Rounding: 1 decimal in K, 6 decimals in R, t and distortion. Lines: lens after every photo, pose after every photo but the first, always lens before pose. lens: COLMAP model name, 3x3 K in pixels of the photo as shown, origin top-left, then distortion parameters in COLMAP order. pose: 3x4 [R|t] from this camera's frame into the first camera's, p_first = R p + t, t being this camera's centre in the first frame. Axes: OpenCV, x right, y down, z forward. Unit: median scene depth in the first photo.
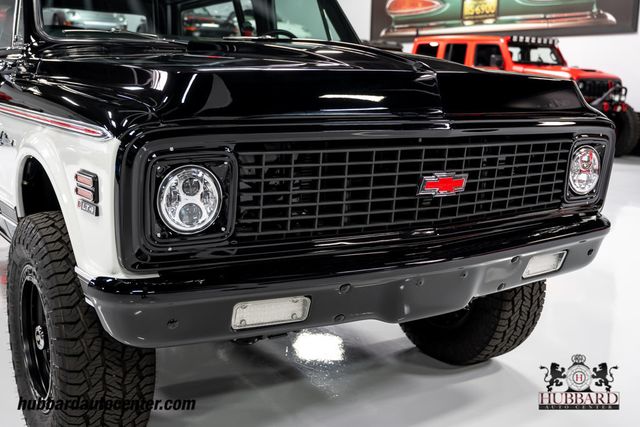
lens RADIAL K [[743.2, 0, 320.0], [0, 743.2, 213.5], [0, 0, 1]] dist [-0.004431, 0.023642]
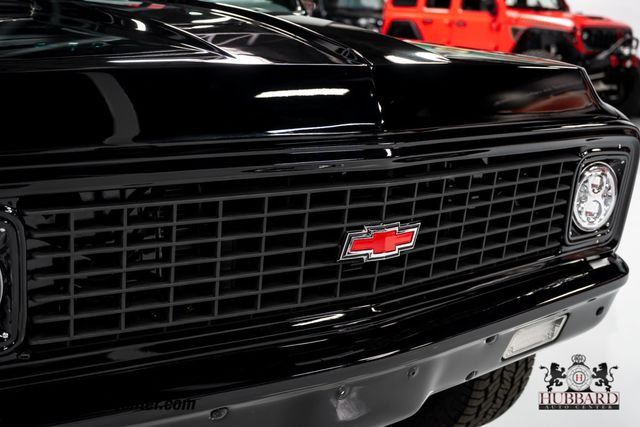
lens RADIAL K [[825.1, 0, 320.0], [0, 825.1, 213.5], [0, 0, 1]] dist [-0.002723, 0.011850]
pose [[0.999443, 0.005304, 0.032939, 0.075376], [-0.007140, 0.998412, 0.055887, -0.086322], [-0.032590, -0.056091, 0.997894, 0.243294]]
